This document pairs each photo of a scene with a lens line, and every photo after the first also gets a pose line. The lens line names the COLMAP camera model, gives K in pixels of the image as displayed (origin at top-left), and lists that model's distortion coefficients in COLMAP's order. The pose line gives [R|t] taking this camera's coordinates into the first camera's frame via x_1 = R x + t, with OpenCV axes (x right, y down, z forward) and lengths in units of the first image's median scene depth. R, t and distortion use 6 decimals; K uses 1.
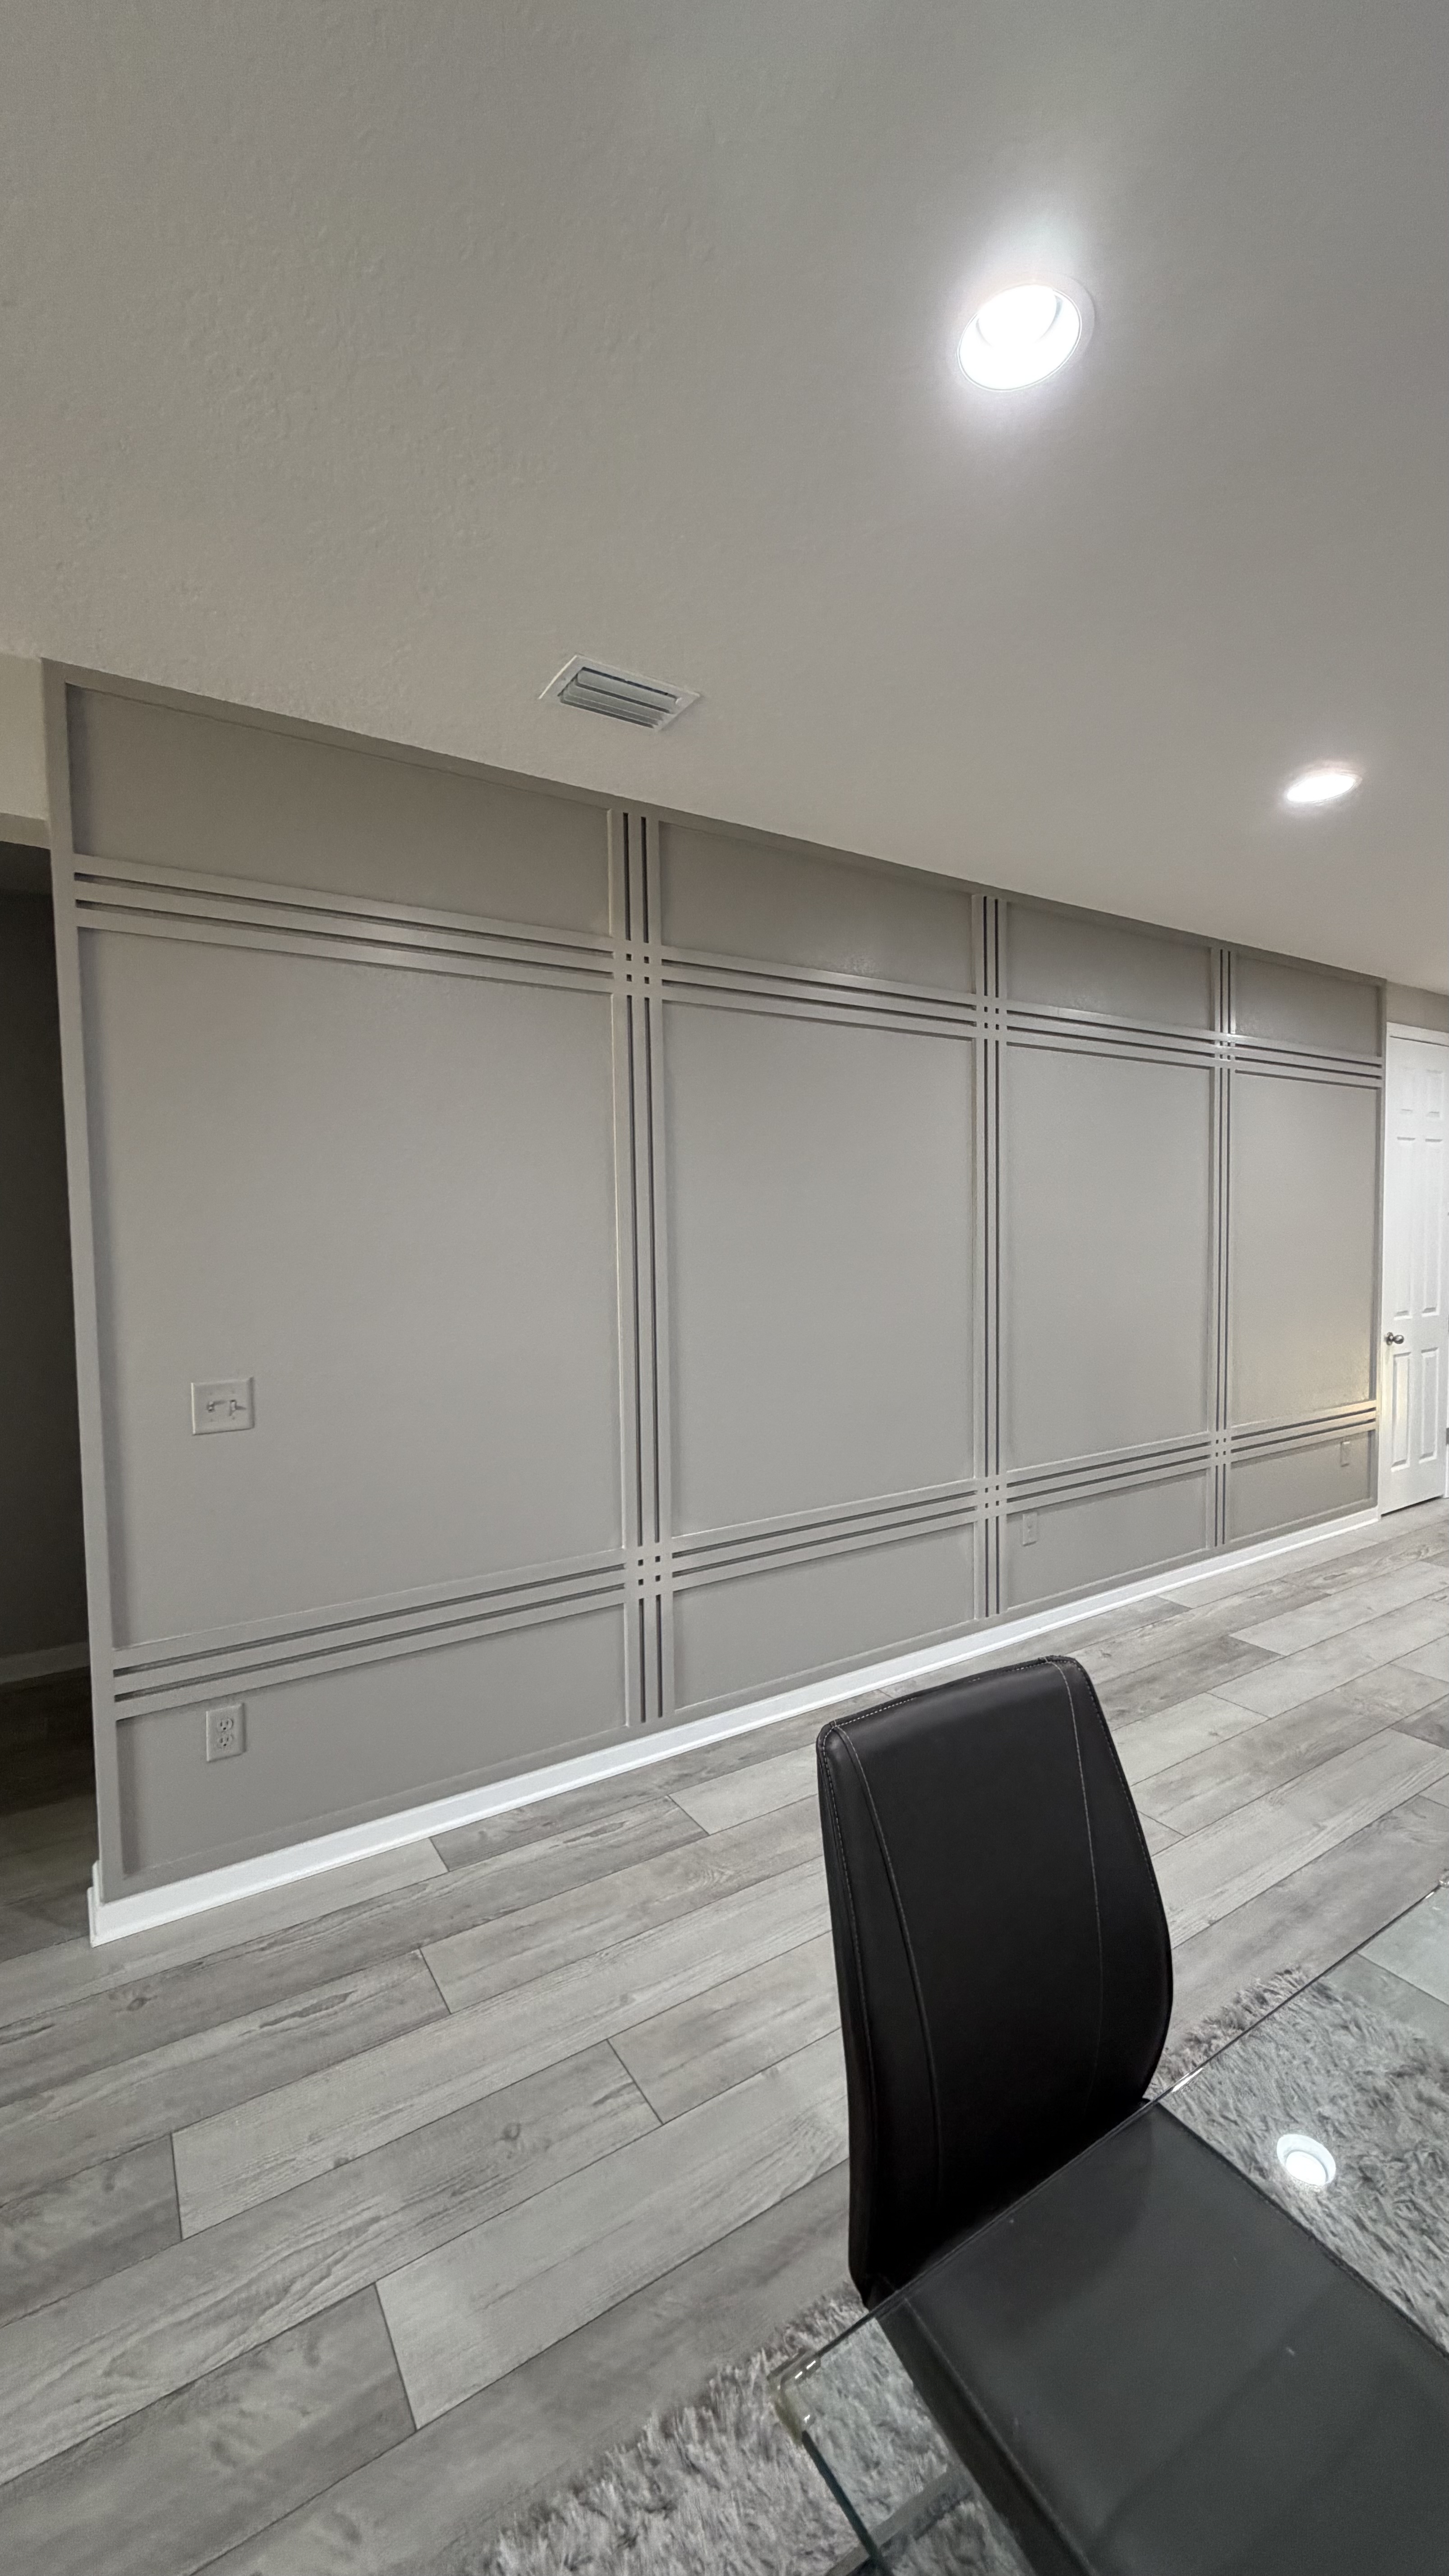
lens RADIAL K [[1022.1, 0, 724.5], [0, 1022.1, 1288.0], [0, 0, 1]] dist [0.000072, 0.000477]
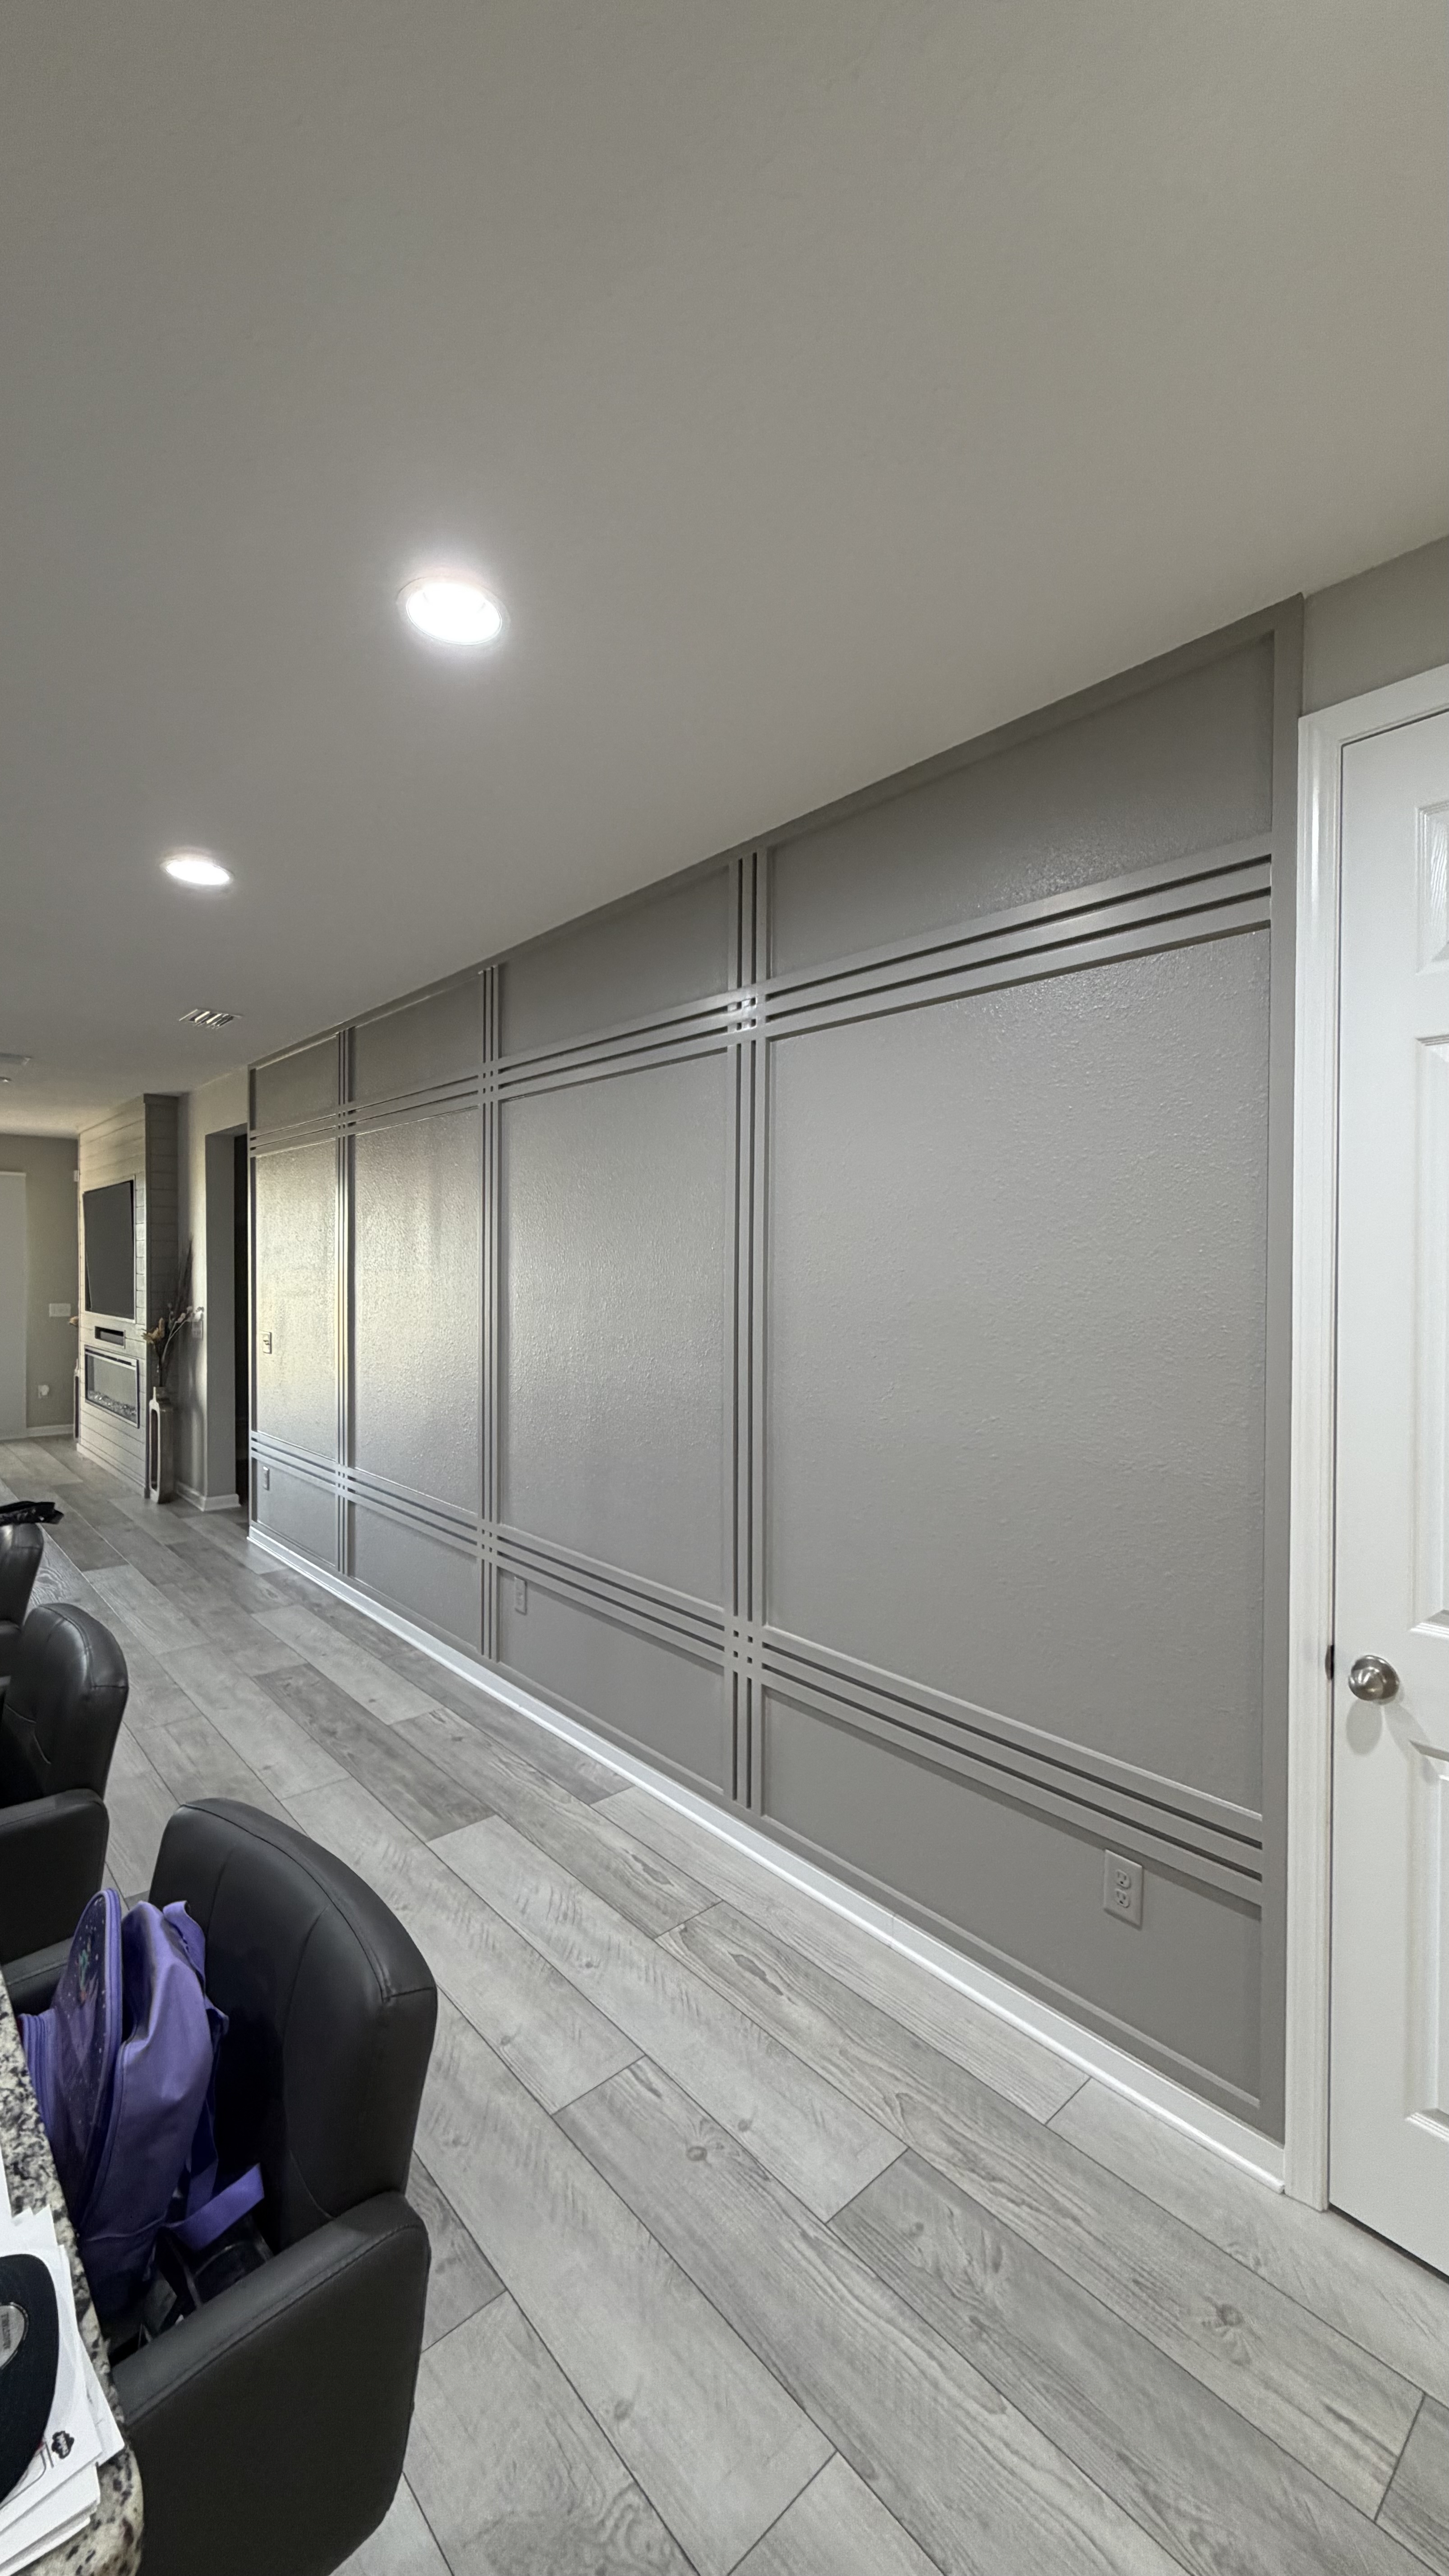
lens RADIAL K [[1022.1, 0, 724.5], [0, 1022.1, 1288.0], [0, 0, 1]] dist [0.000072, 0.000477]
pose [[0.162645, 0.036482, -0.986010, 1.658837], [-0.063384, 0.997638, 0.026456, -0.118504], [0.984647, 0.058194, 0.164574, 1.331927]]
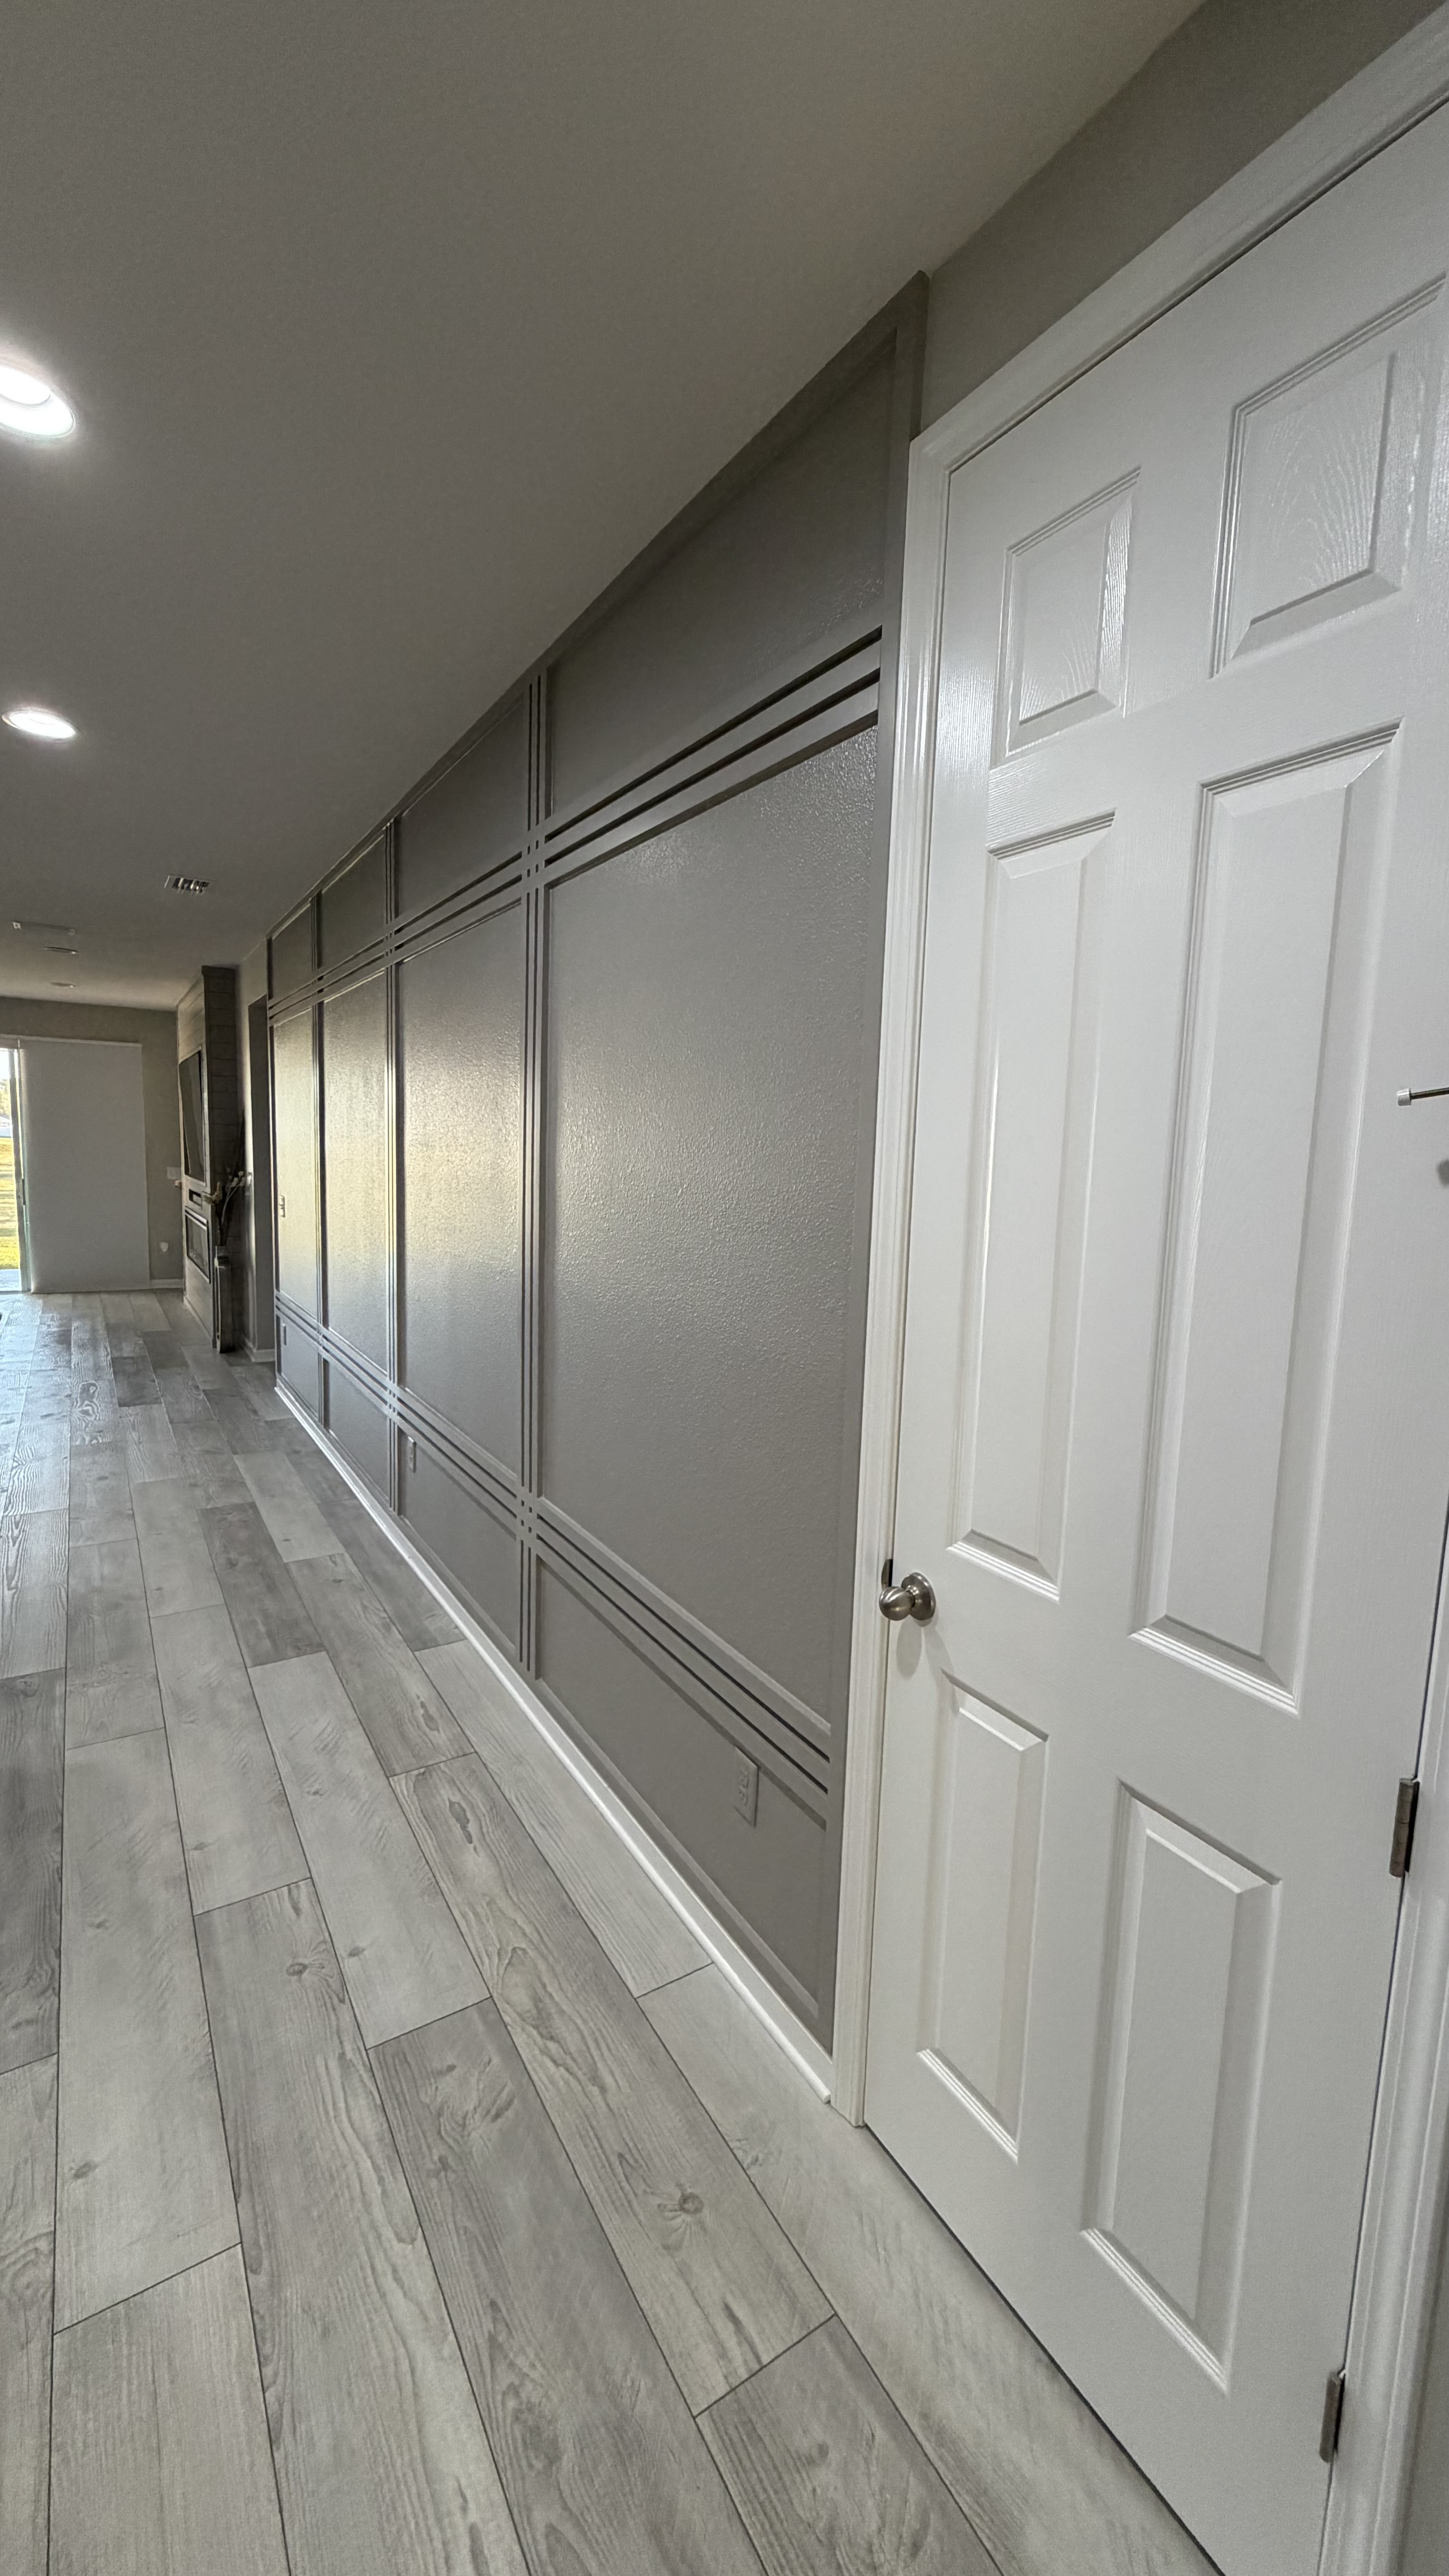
lens RADIAL K [[1022.1, 0, 724.5], [0, 1022.1, 1288.0], [0, 0, 1]] dist [0.000072, 0.000477]
pose [[-0.005334, 0.145747, -0.989307, 1.645520], [-0.091538, 0.985097, 0.145620, -0.126883], [0.995787, 0.091336, 0.008087, 1.679738]]
